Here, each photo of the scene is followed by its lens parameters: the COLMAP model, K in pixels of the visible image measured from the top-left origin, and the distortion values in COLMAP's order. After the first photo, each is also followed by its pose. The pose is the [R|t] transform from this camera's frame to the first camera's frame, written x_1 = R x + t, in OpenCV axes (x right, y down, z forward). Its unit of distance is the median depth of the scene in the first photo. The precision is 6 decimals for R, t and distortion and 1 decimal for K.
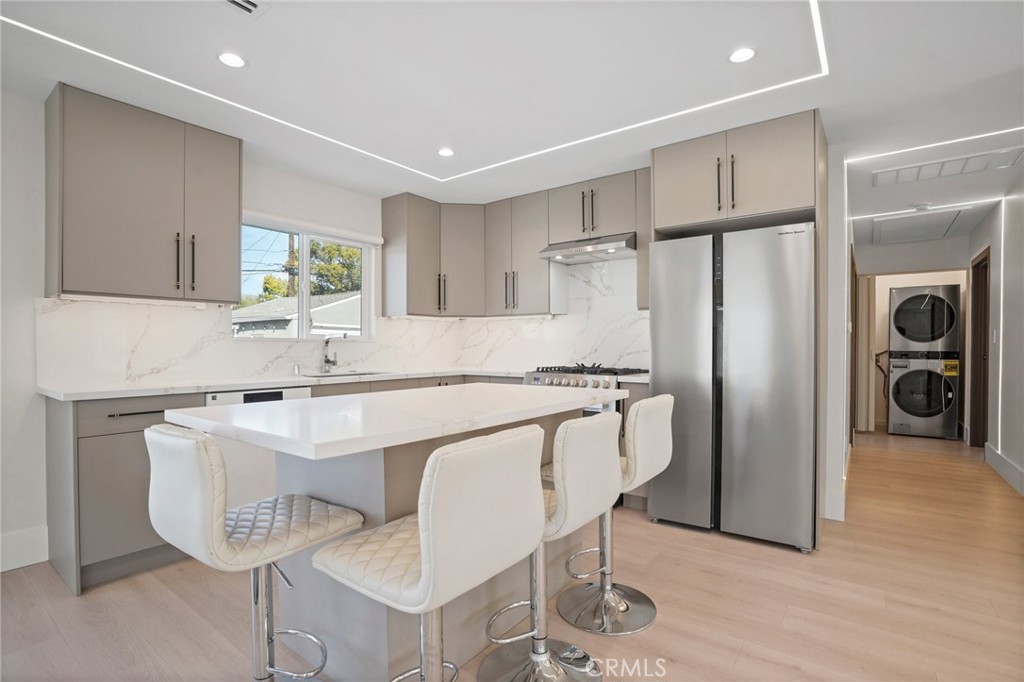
lens RADIAL K [[484.3, 0, 514.4], [0, 484.3, 348.9], [0, 0, 1]] dist [-0.027422, 0.000075]
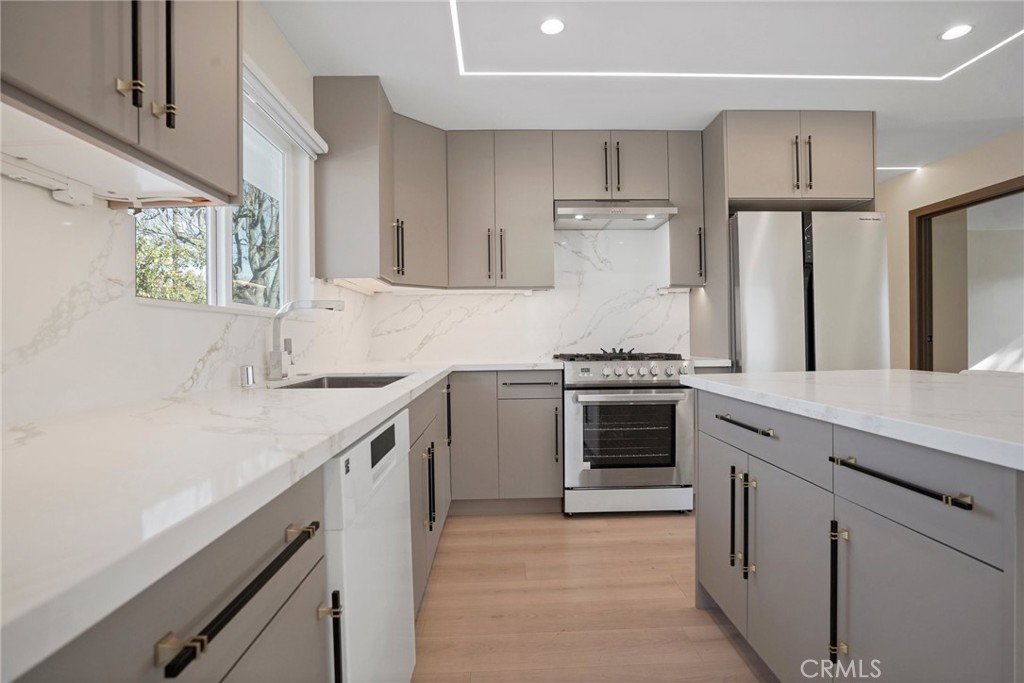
lens RADIAL K [[484.3, 0, 513.3], [0, 484.3, 337.2], [0, 0, 1]] dist [-0.027422, 0.000075]
pose [[0.785921, -0.008872, 0.618264, -0.473966], [0.014958, 0.999877, -0.004667, 0.011070], [-0.618147, 0.012916, 0.785957, 0.429293]]
